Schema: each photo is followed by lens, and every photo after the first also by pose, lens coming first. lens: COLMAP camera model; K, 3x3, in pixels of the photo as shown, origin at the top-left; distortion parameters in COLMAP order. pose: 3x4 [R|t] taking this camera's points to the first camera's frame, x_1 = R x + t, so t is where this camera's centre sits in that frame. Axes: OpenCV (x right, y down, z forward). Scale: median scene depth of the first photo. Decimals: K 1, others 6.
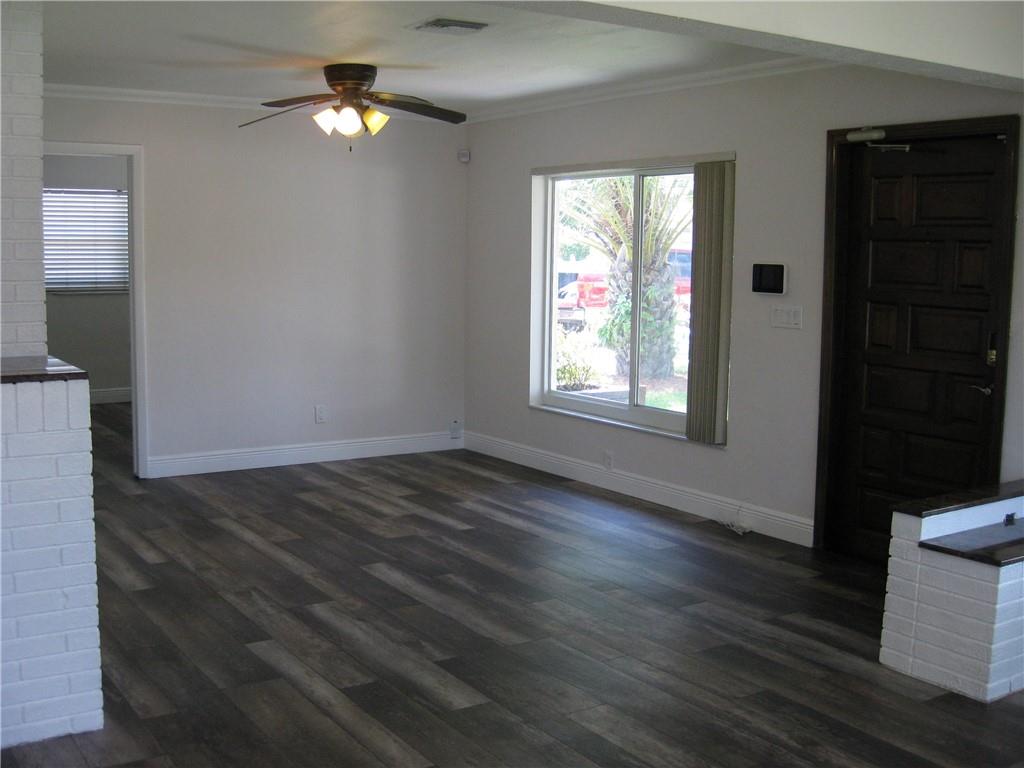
lens RADIAL K [[1124.3, 0, 481.4], [0, 1124.3, 379.8], [0, 0, 1]] dist [-0.179877, 0.135979]
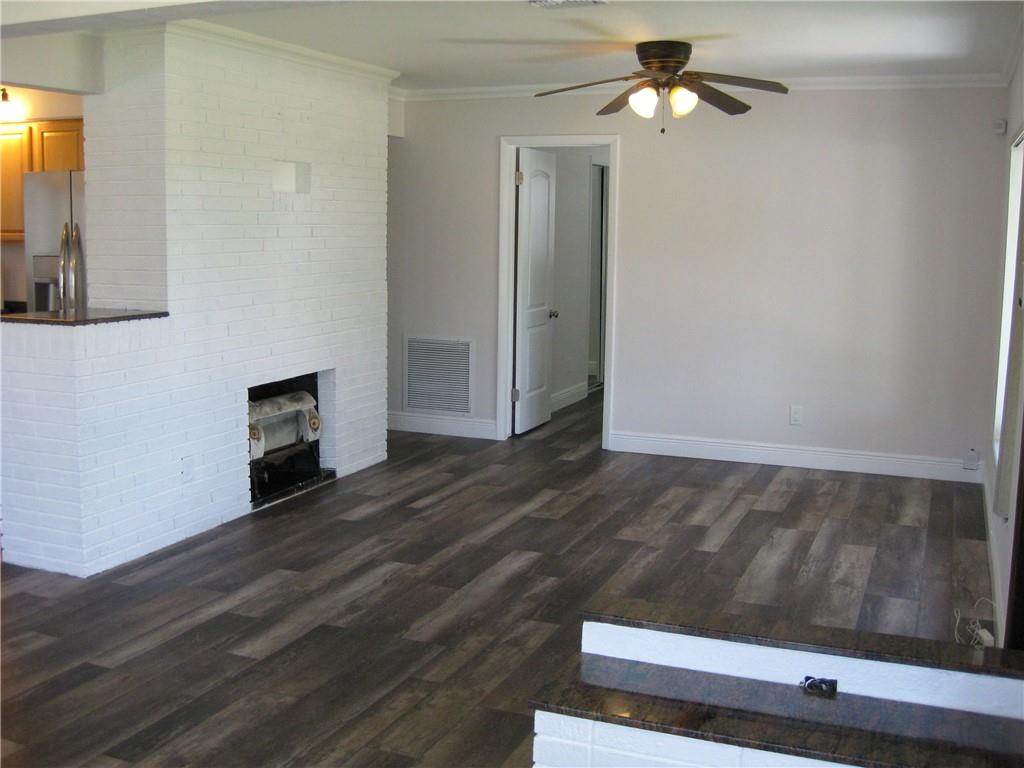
lens RADIAL K [[1124.3, 0, 481.4], [0, 1124.3, 379.8], [0, 0, 1]] dist [-0.179877, 0.135979]
pose [[0.559871, 0.110405, -0.821192, 0.734478], [-0.101228, 0.992773, 0.064458, -0.050150], [0.822373, 0.047039, 0.567000, 0.425344]]
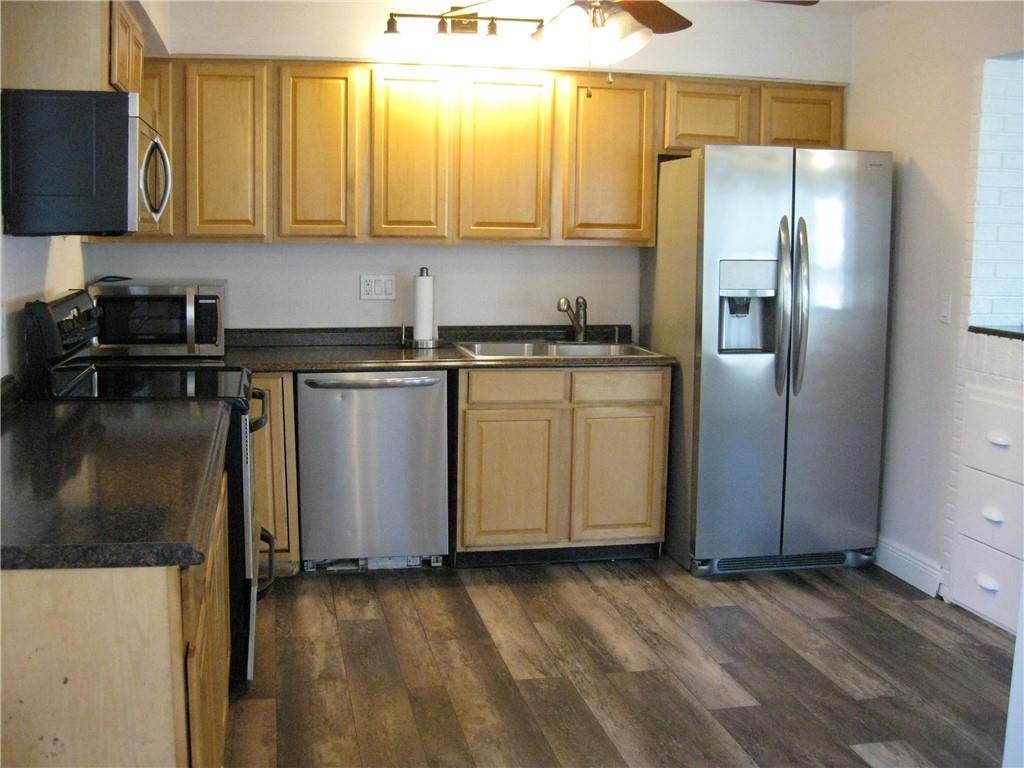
lens RADIAL K [[1124.3, 0, 481.4], [0, 1124.3, 379.8], [0, 0, 1]] dist [-0.179877, 0.135979]
pose [[0.926558, 0.051876, -0.372557, -0.367613], [-0.046085, 0.998639, 0.024440, 0.021834], [0.373318, -0.005476, 0.927687, -0.181184]]
